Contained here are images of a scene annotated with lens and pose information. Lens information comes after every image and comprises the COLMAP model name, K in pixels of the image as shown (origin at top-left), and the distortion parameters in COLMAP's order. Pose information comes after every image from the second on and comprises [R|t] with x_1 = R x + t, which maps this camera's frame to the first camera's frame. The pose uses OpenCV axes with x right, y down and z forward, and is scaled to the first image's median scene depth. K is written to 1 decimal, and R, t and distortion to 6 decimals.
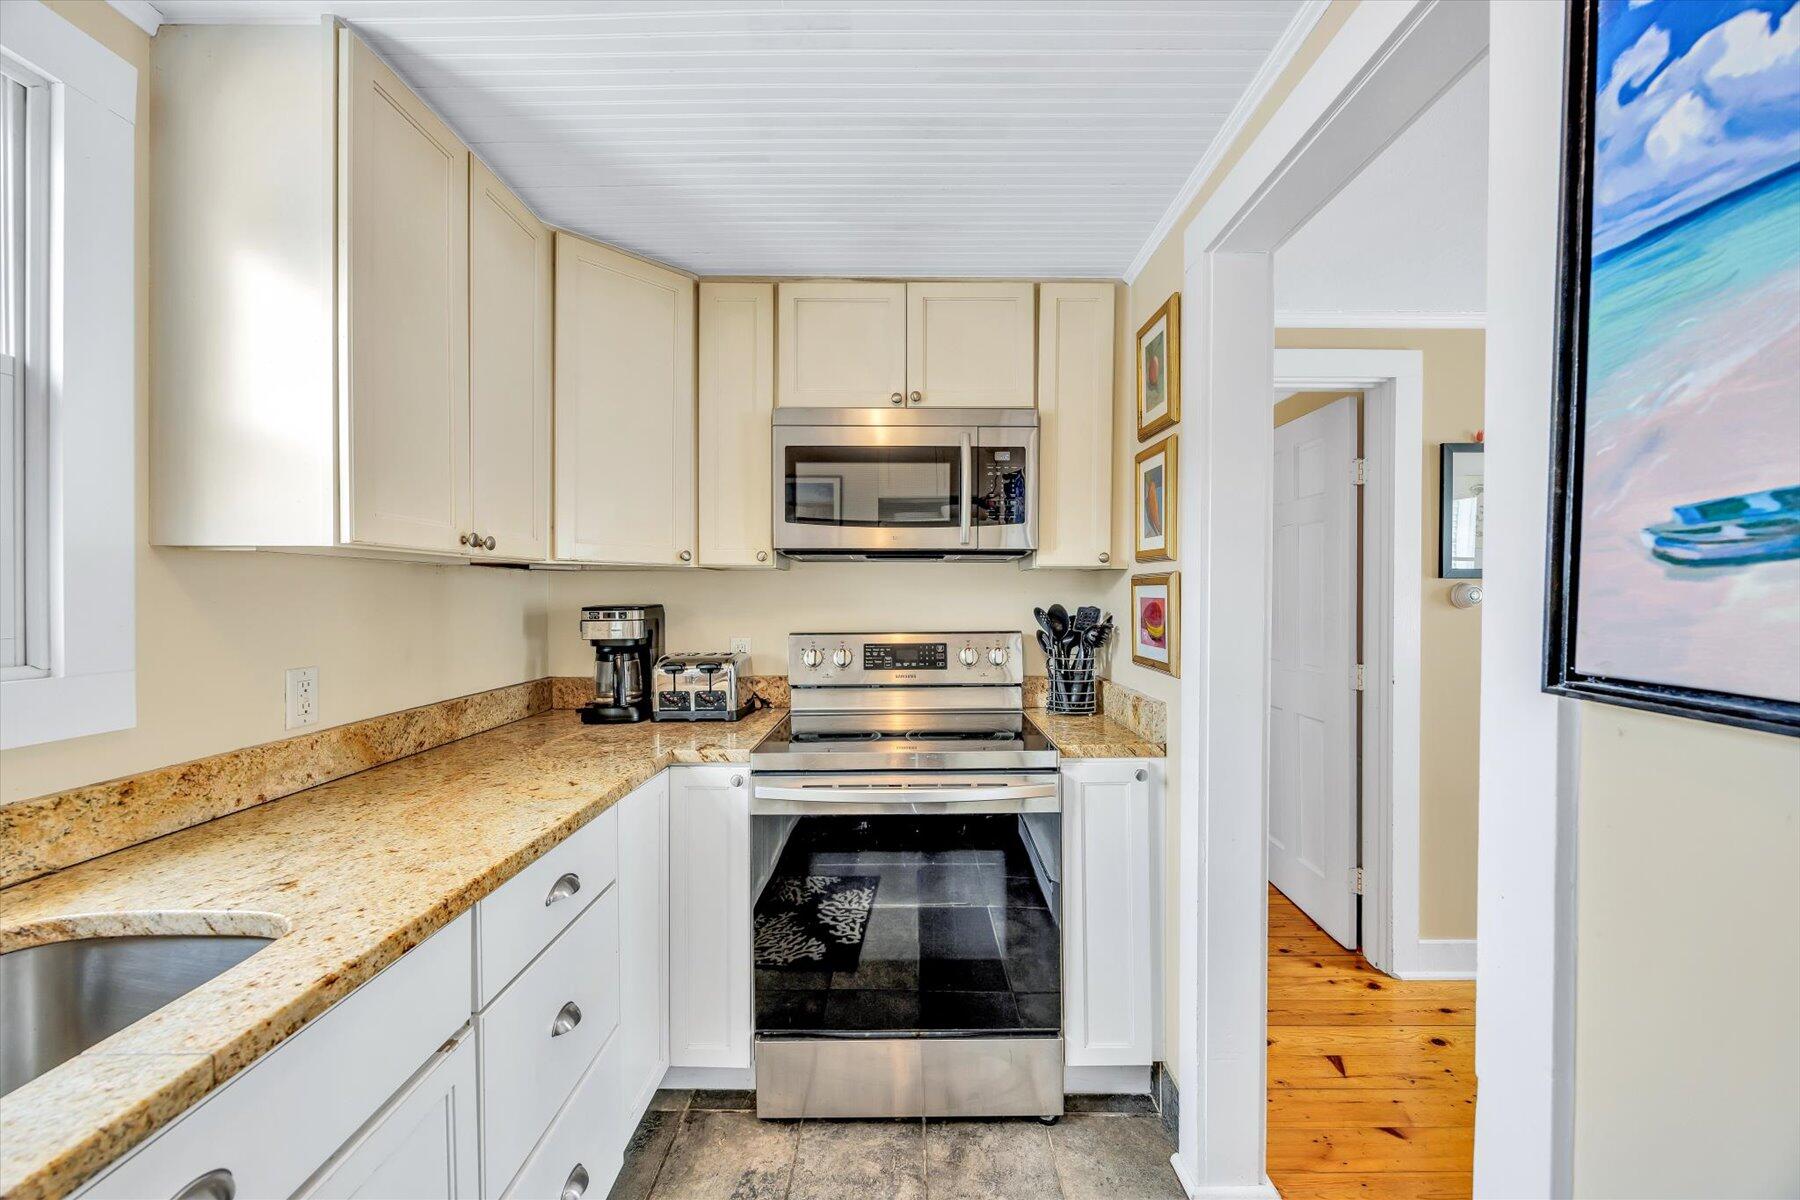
lens RADIAL K [[709.9, 0, 900.0], [0, 709.9, 600.0], [0, 0, 1]] dist [-0.001192, 0.000363]
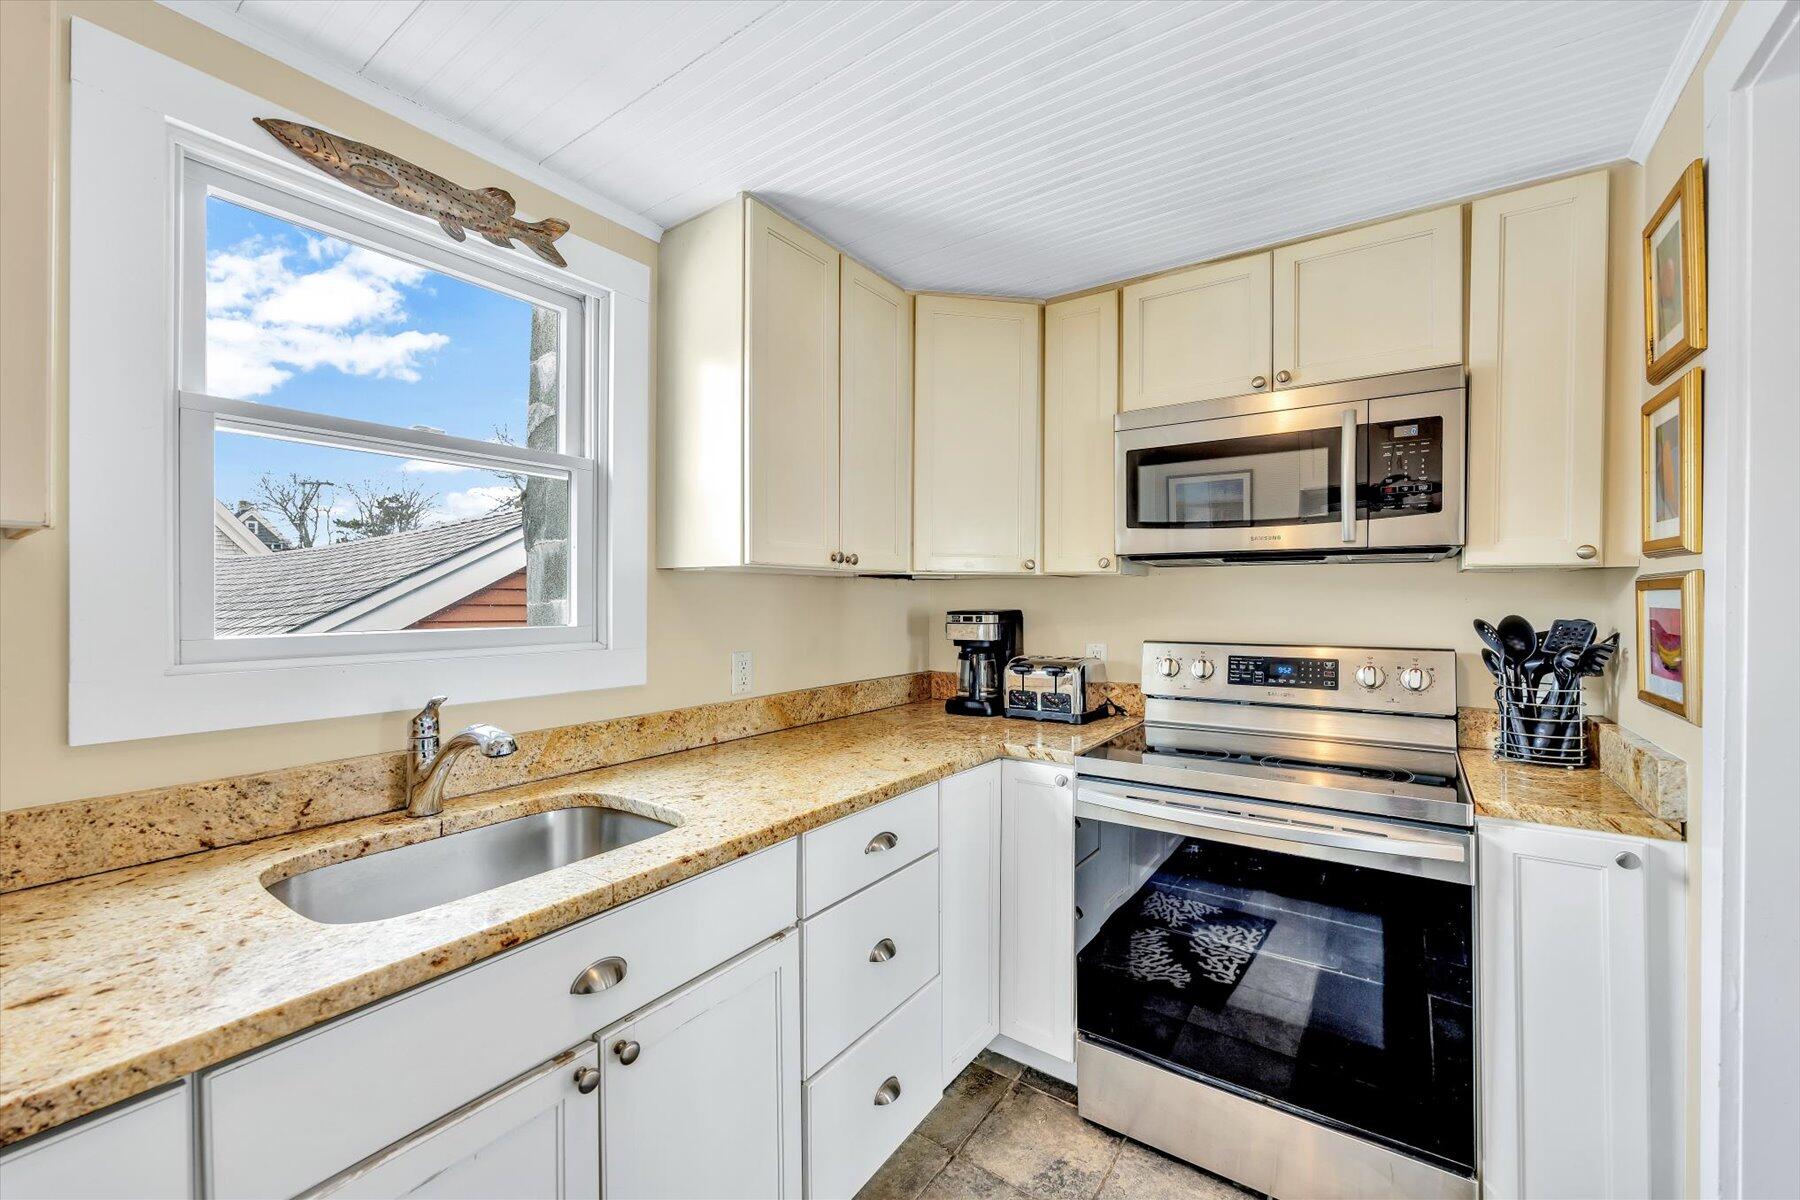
lens RADIAL K [[711.9, 0, 902.7], [0, 711.9, 601.4], [0, 0, 1]] dist [0.000181, 0.000103]
pose [[0.823281, 0.004762, -0.567614, 0.147812], [-0.007943, 0.999964, -0.003132, -0.001874], [0.567578, 0.007087, 0.823289, 0.008617]]
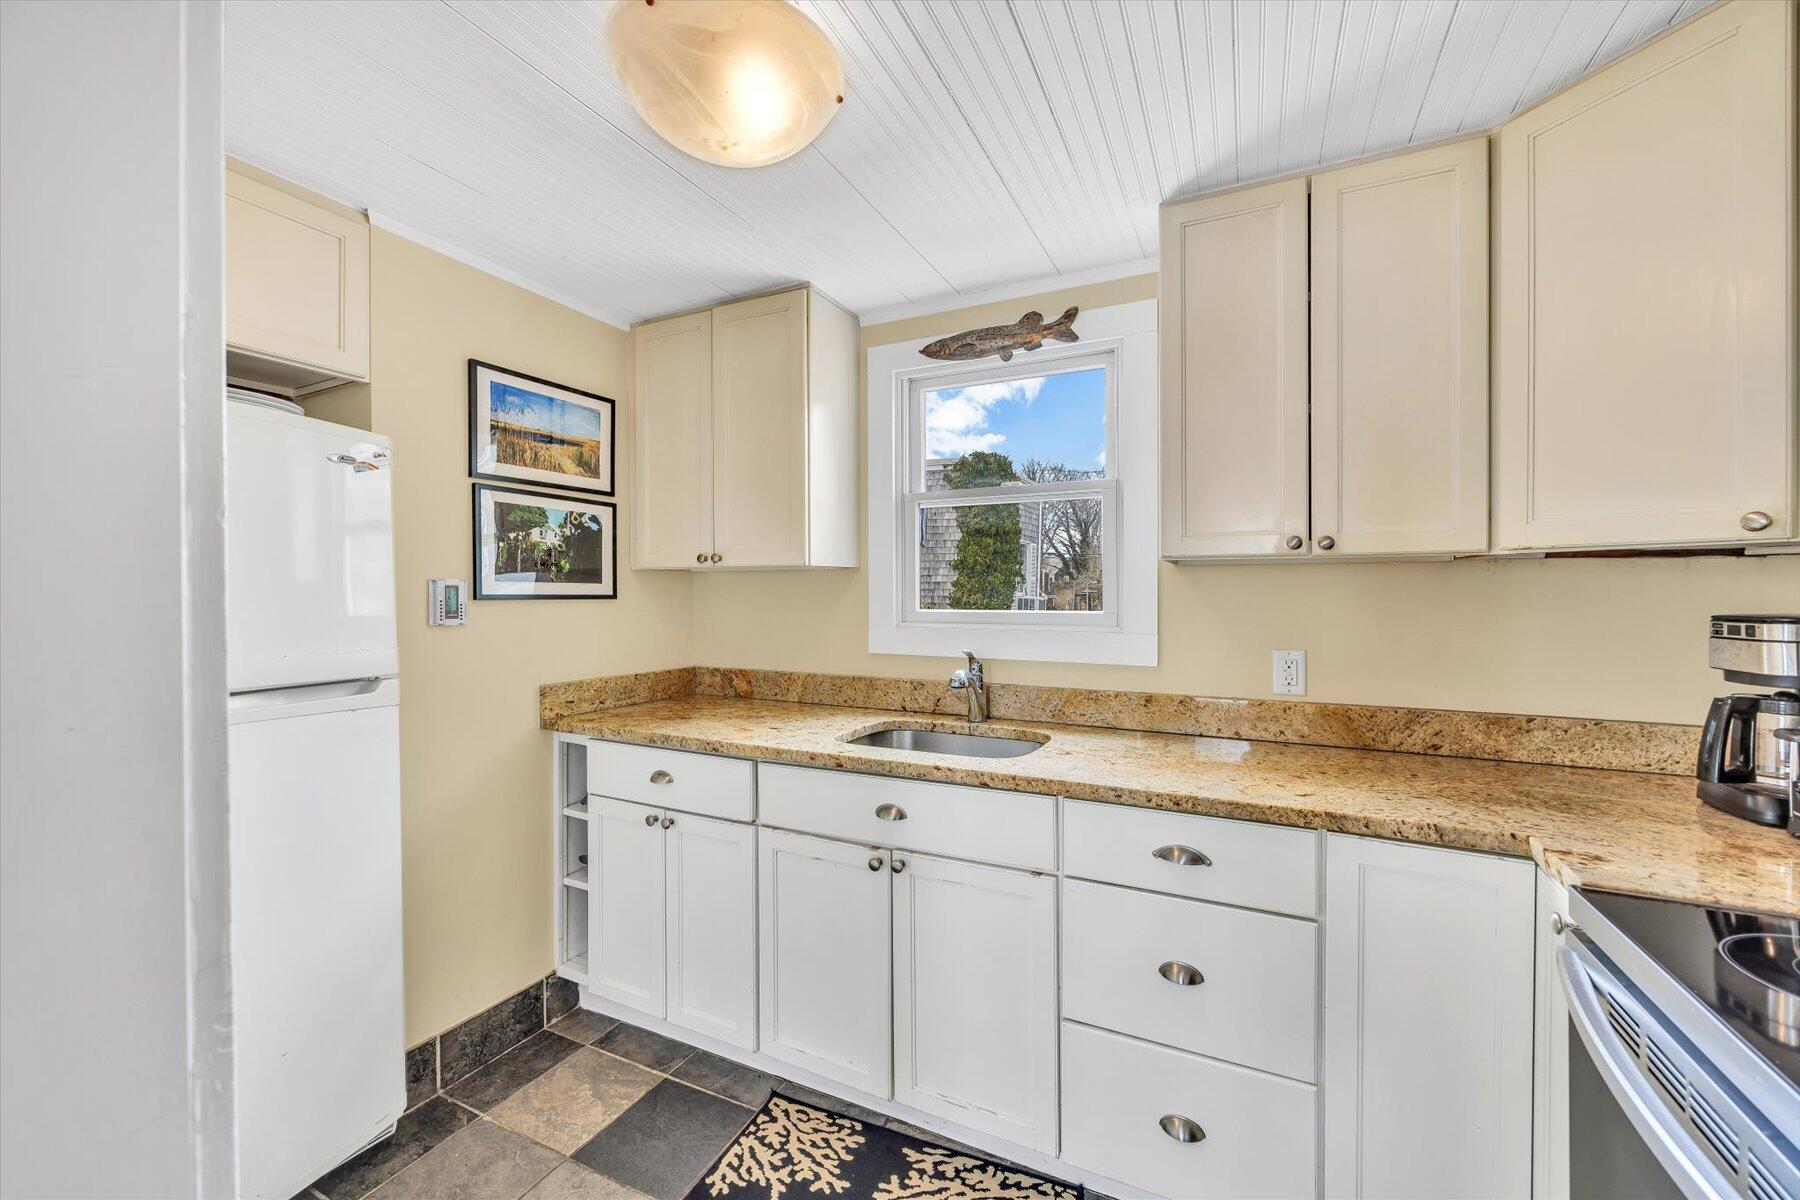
lens RADIAL K [[711.9, 0, 902.7], [0, 711.9, 601.4], [0, 0, 1]] dist [0.000181, 0.000103]
pose [[-0.438525, 0.019009, -0.898518, 0.415946], [-0.005165, 0.999706, 0.023670, -0.012750], [0.898704, 0.015021, -0.438298, 0.614358]]
